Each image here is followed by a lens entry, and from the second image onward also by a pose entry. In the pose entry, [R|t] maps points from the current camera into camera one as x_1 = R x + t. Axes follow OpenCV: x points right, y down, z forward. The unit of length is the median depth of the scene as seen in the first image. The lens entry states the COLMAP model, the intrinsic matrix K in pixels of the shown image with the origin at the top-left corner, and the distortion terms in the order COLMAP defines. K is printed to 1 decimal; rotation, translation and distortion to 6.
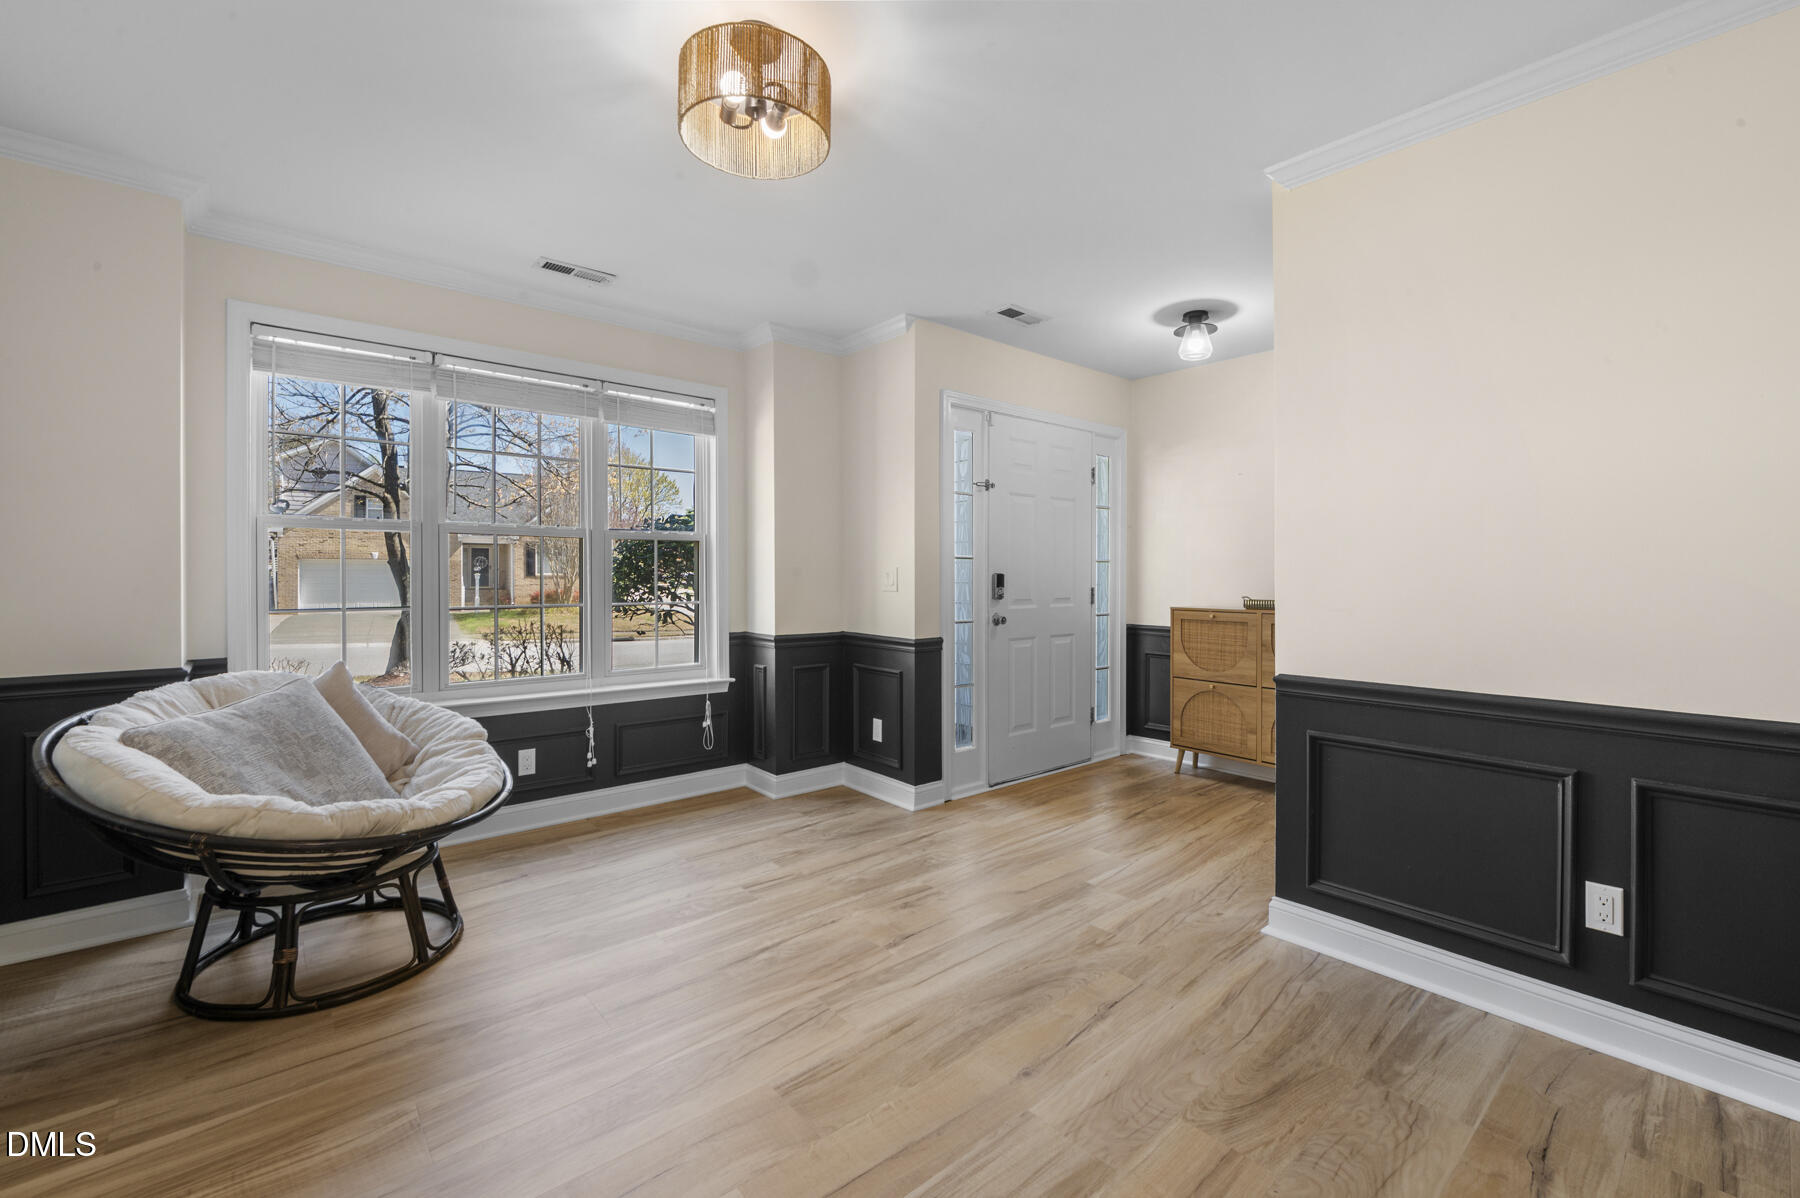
lens RADIAL K [[739.5, 0, 905.7], [0, 739.5, 594.1], [0, 0, 1]] dist [-0.018651, -0.000508]
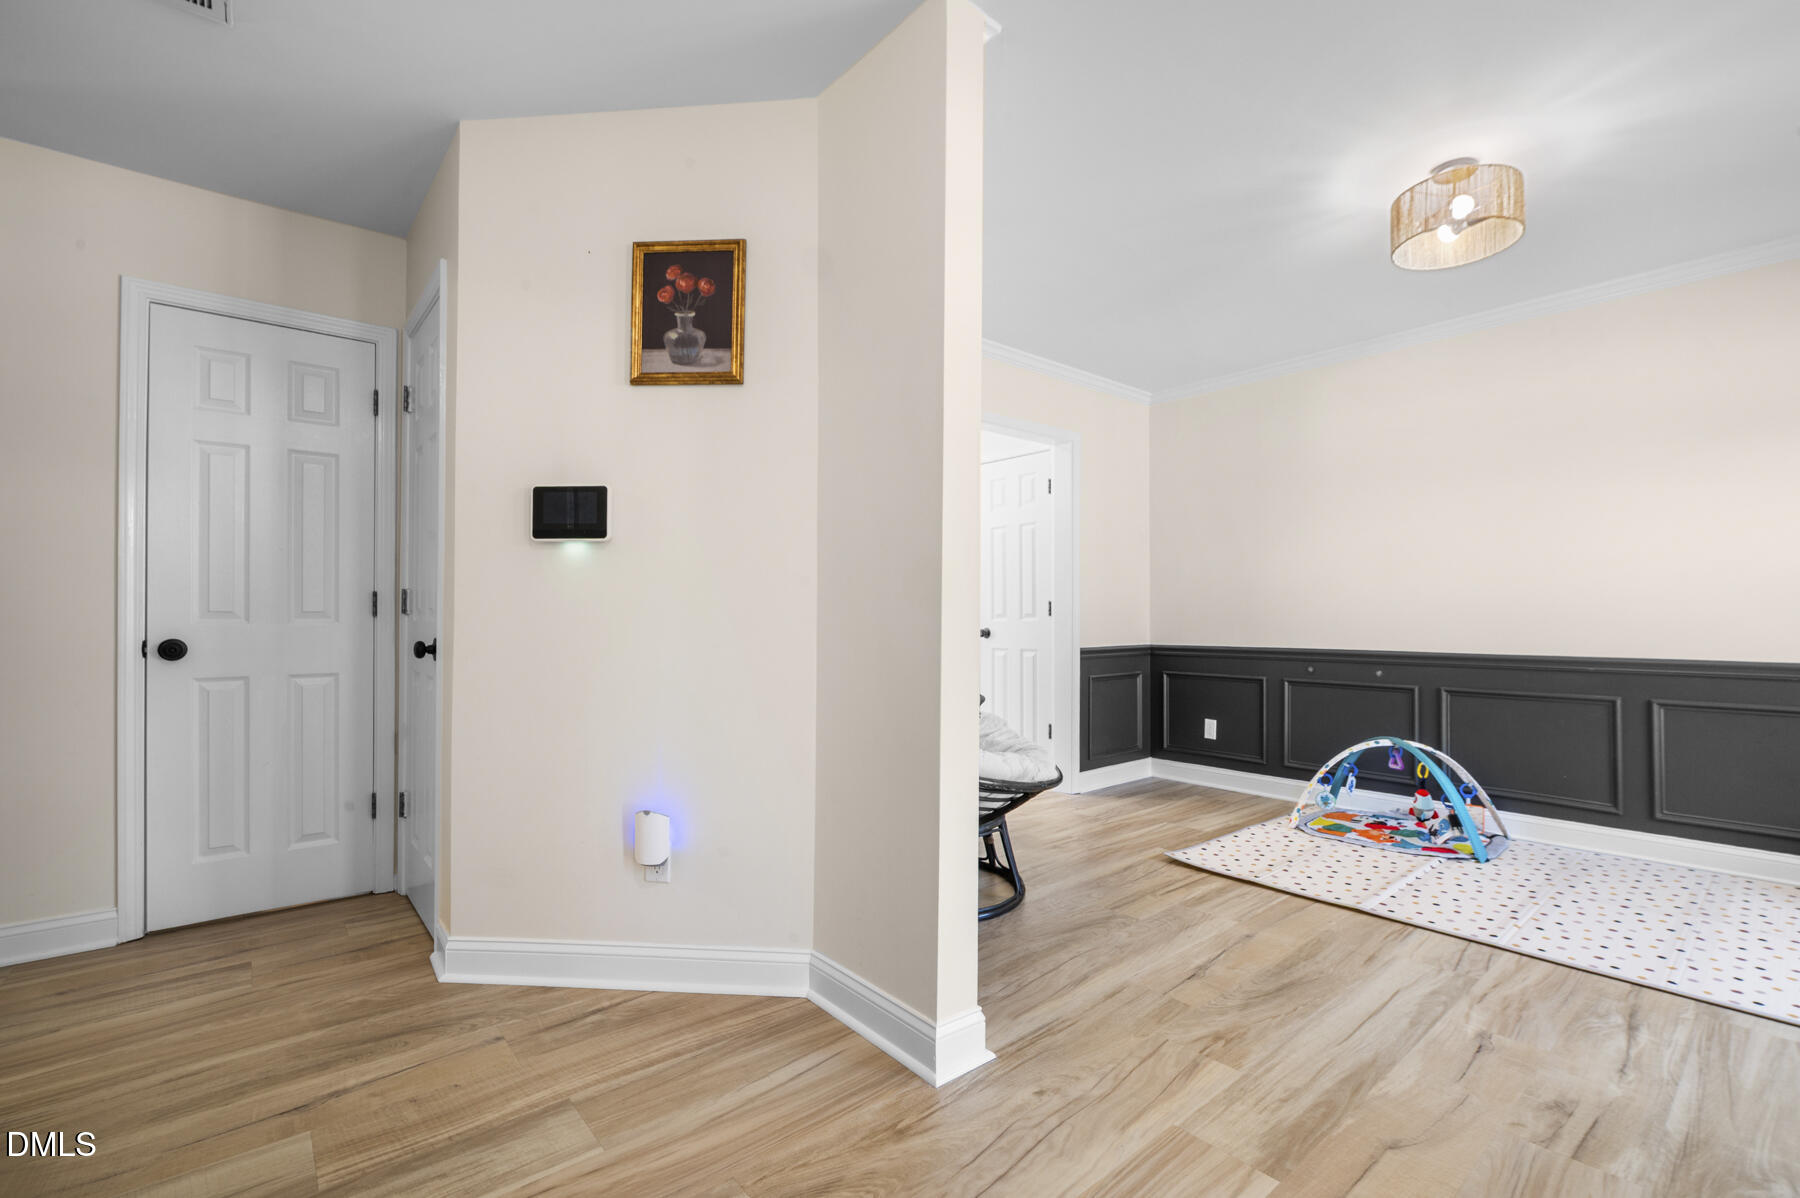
lens RADIAL K [[811.5, 0, 900.0], [0, 811.5, 599.0], [0, 0, 1]] dist [-0.017122, 0.000076]
pose [[-0.999953, 0.001509, 0.009556, 0.552942], [0.001530, 0.999996, 0.002178, 0.011433], [-0.009553, 0.002192, -0.999952, 1.733174]]
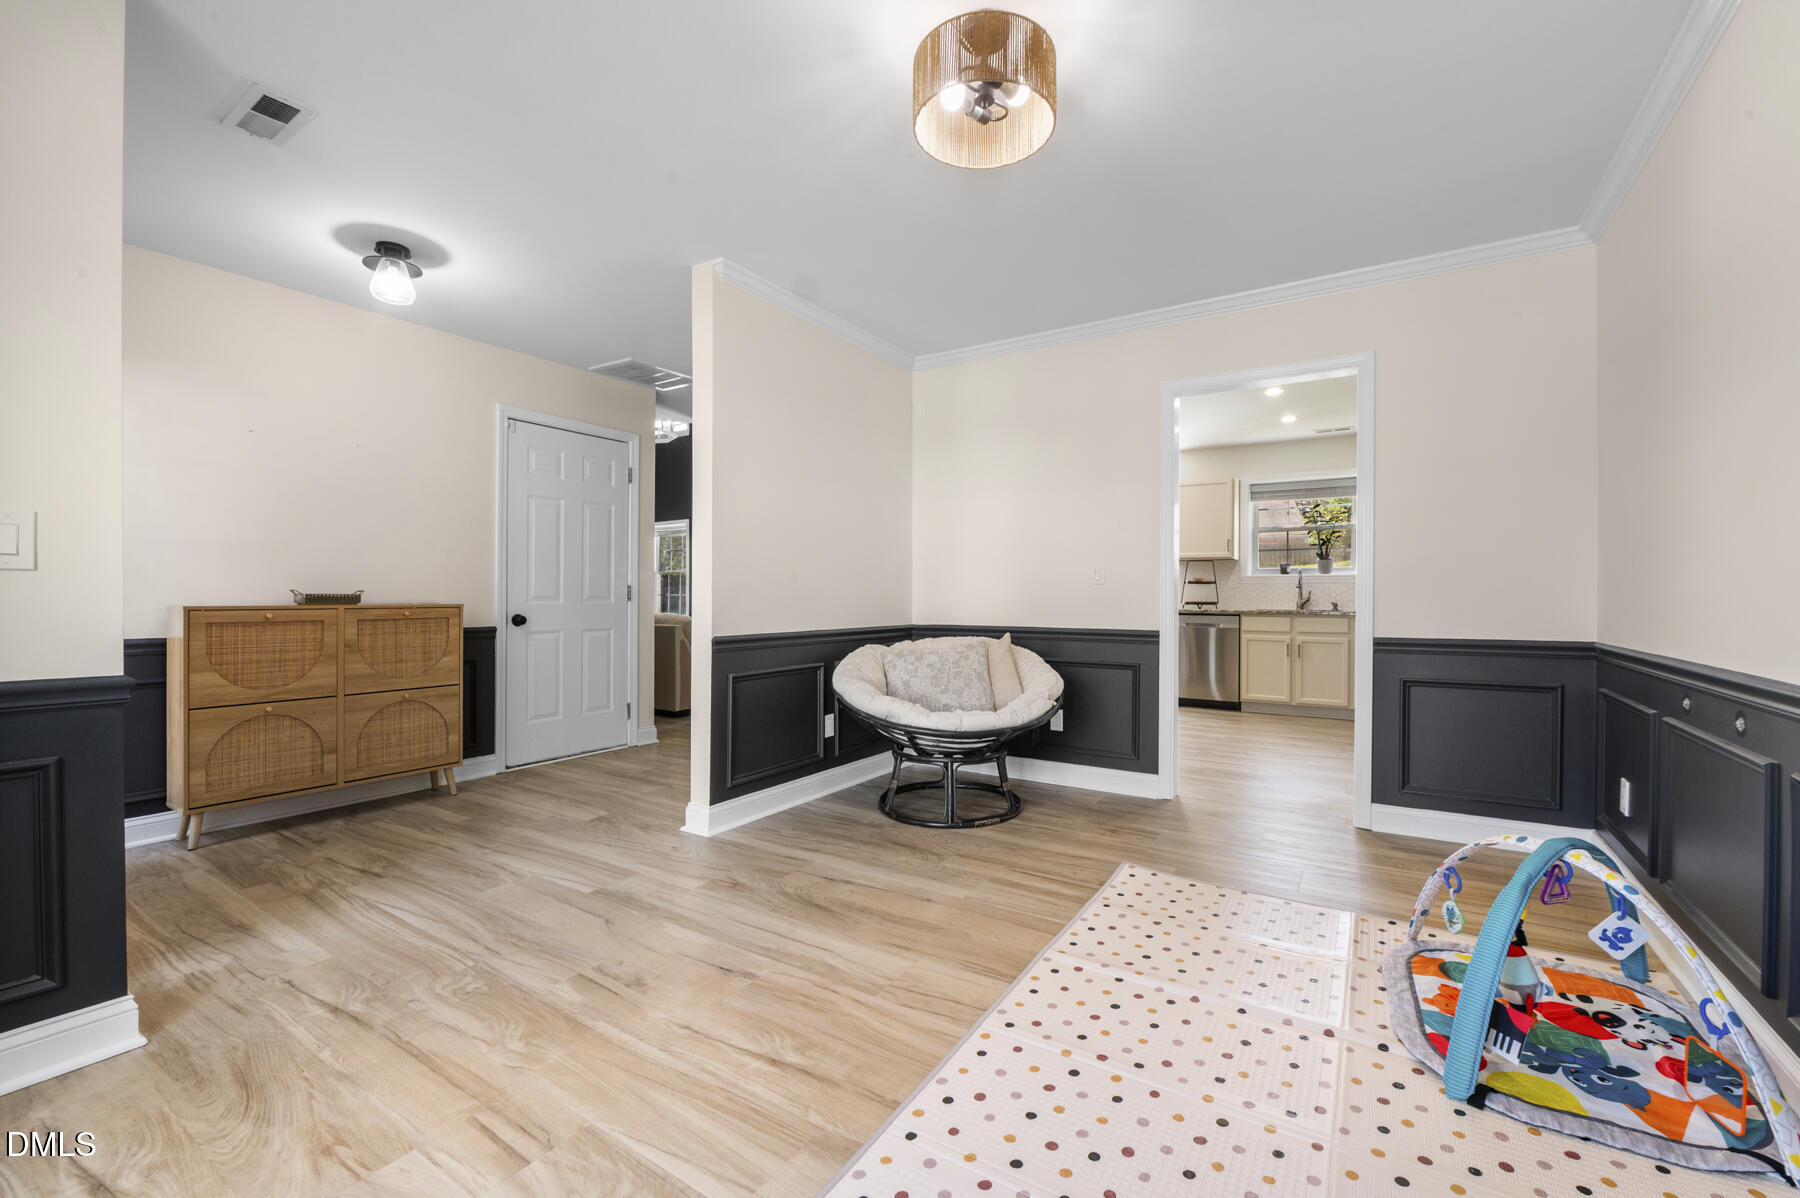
lens RADIAL K [[739.5, 0, 905.7], [0, 739.5, 594.1], [0, 0, 1]] dist [-0.018651, -0.000508]
pose [[-0.277303, -0.004078, 0.960774, -0.837927], [0.022079, 0.999700, 0.010616, 0.023578], [-0.960529, 0.024157, -0.277130, 0.984350]]
